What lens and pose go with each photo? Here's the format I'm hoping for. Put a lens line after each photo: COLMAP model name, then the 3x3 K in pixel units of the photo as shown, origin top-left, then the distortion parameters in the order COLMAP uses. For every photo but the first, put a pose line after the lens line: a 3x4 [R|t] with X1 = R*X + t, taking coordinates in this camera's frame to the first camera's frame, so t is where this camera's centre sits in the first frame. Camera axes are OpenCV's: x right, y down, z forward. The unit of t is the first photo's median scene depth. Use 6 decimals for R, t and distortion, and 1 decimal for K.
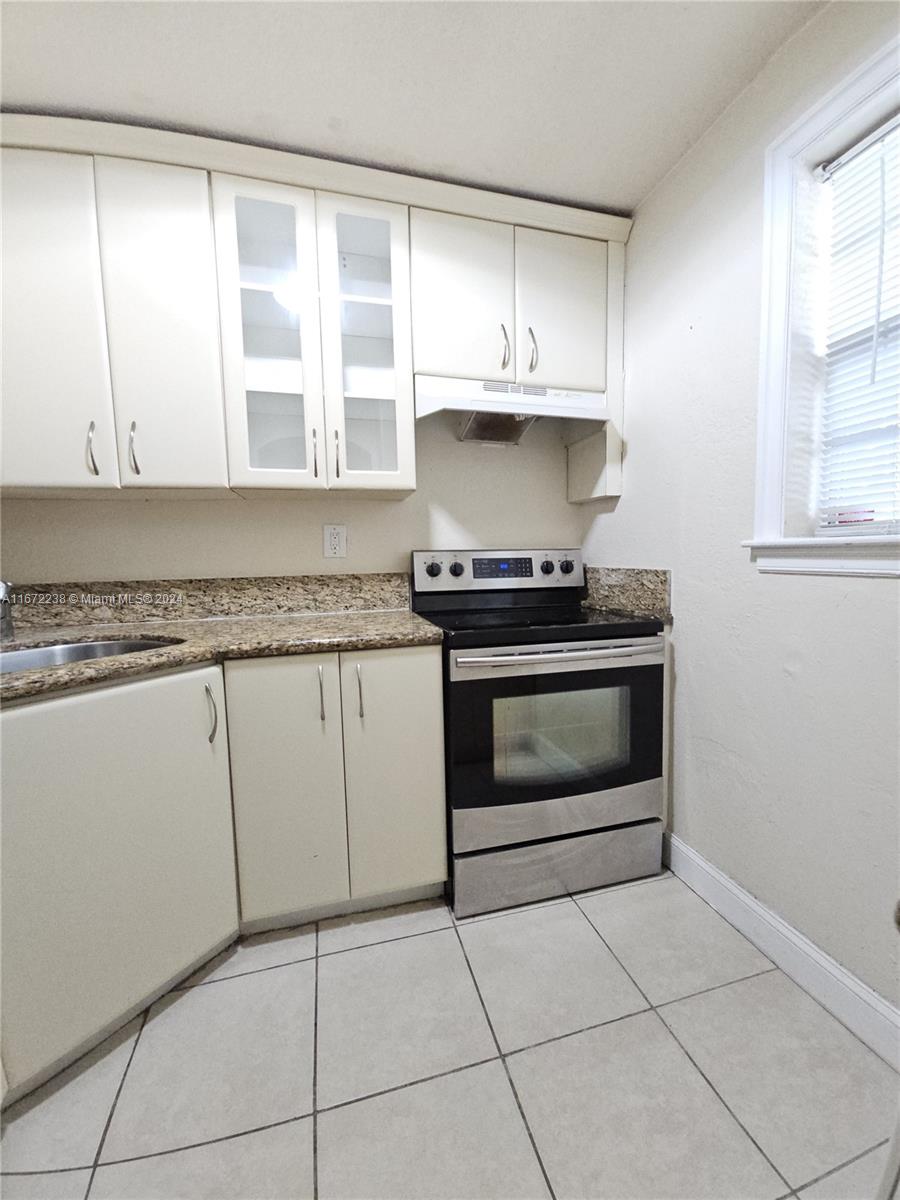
lens RADIAL K [[498.3, 0, 458.2], [0, 498.3, 603.1], [0, 0, 1]] dist [-0.004810, -0.001112]
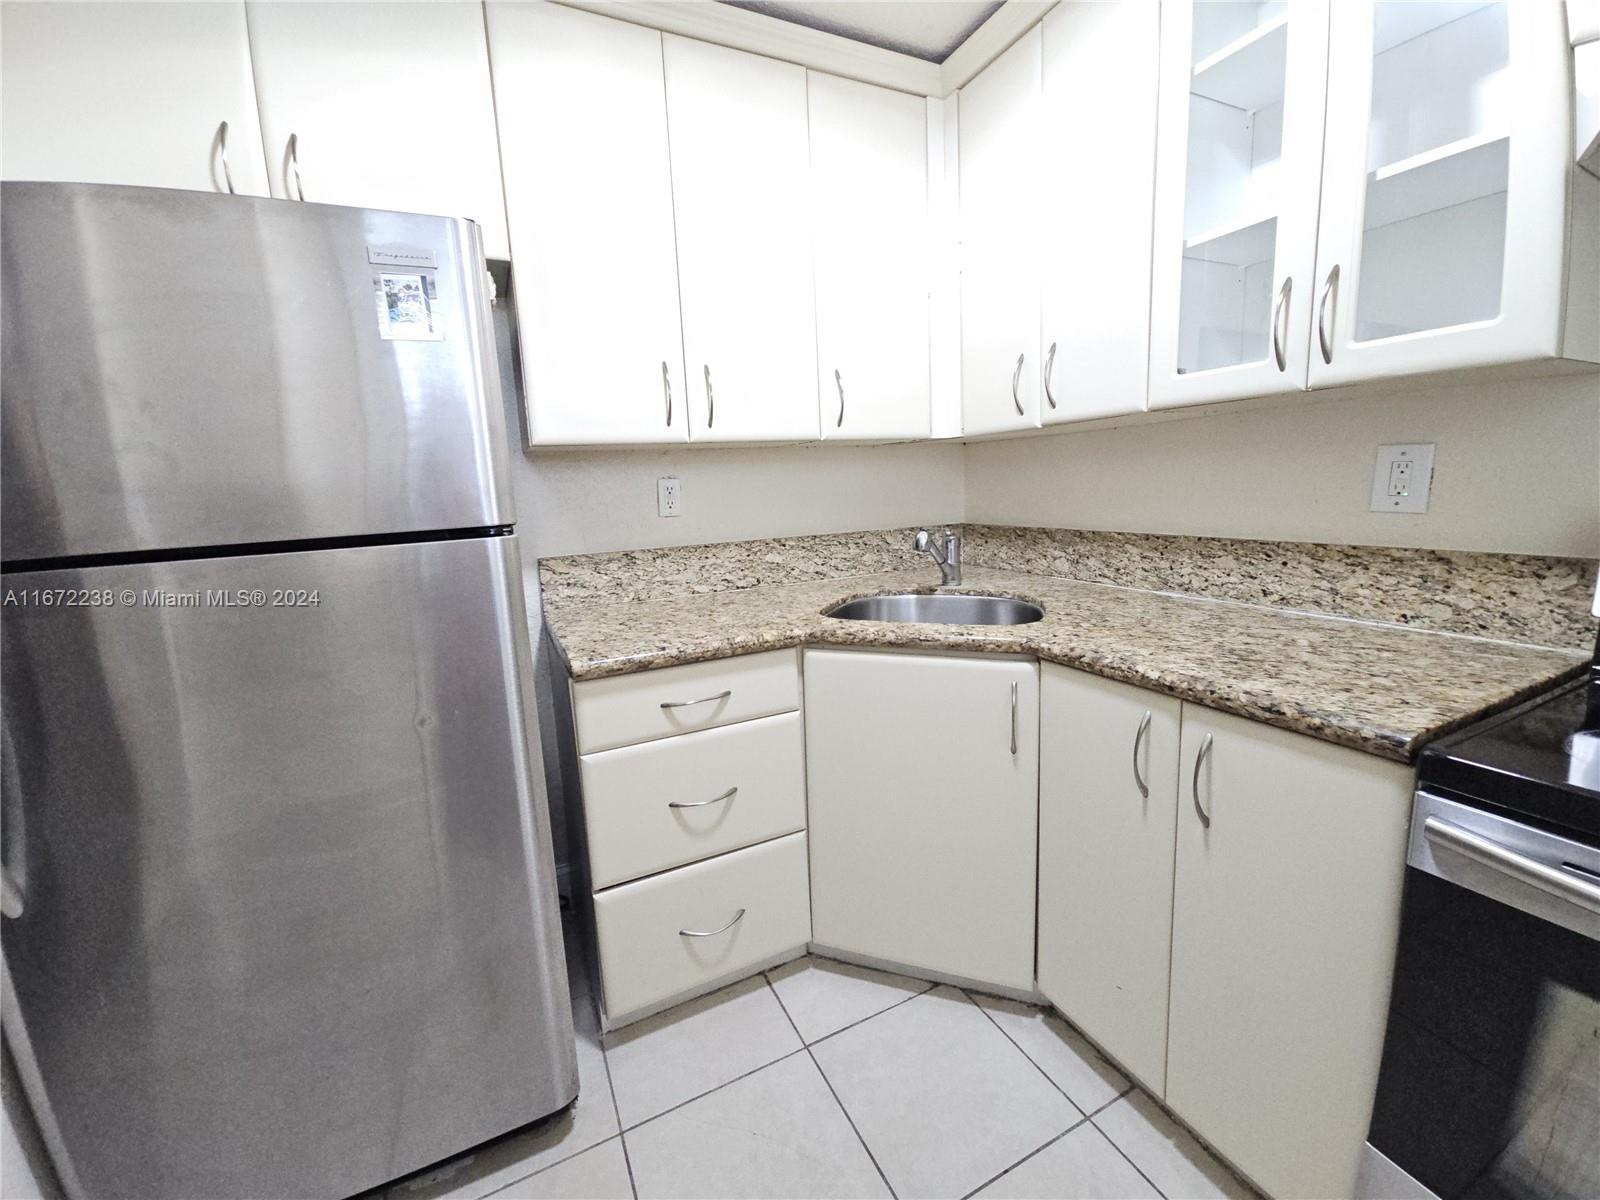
lens RADIAL K [[646.6, 0, 796.0], [0, 646.6, 581.5], [0, 0, 1]] dist [-0.000194, -0.000144]
pose [[0.165964, 0.160647, -0.972959, 0.378162], [-0.049768, 0.986749, 0.154435, -0.125118], [0.984875, 0.022791, 0.171760, 0.420507]]
